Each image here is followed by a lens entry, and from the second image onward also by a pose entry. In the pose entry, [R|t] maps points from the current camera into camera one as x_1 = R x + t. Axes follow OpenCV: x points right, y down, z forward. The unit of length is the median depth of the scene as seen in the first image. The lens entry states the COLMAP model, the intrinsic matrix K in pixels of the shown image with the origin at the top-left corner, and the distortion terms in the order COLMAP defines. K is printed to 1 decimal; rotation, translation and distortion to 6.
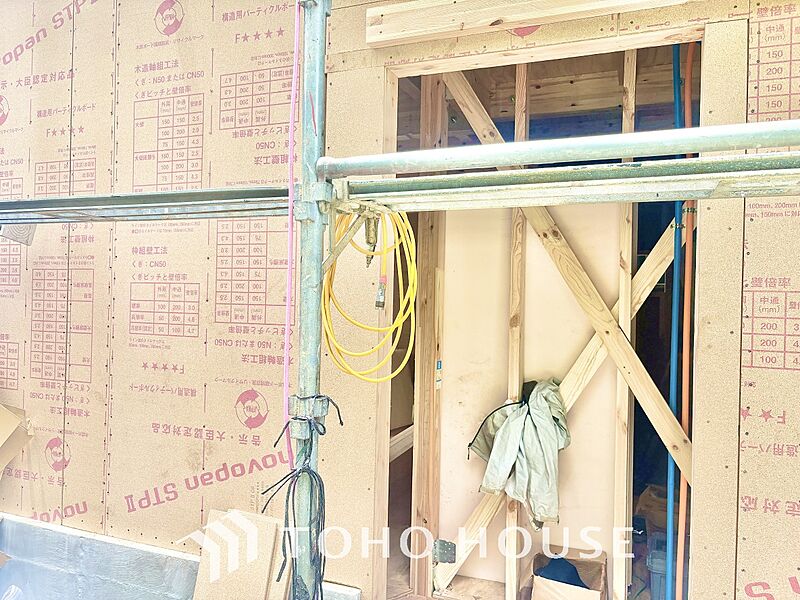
lens RADIAL K [[620.0, 0, 401.5], [0, 620.0, 295.6], [0, 0, 1]] dist [0.015174, -0.027647]
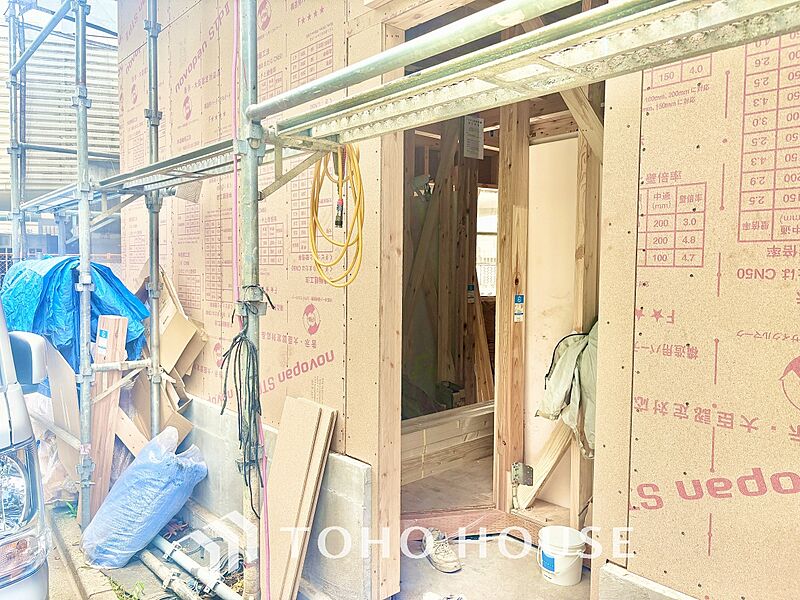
lens RADIAL K [[620.0, 0, 403.0], [0, 620.0, 301.1], [0, 0, 1]] dist [0.015174, -0.027647]
pose [[0.890300, 0.010782, -0.455247, 0.666188], [0.011239, 0.998895, 0.045636, 0.120236], [0.455235, -0.045746, 0.889195, -0.046381]]
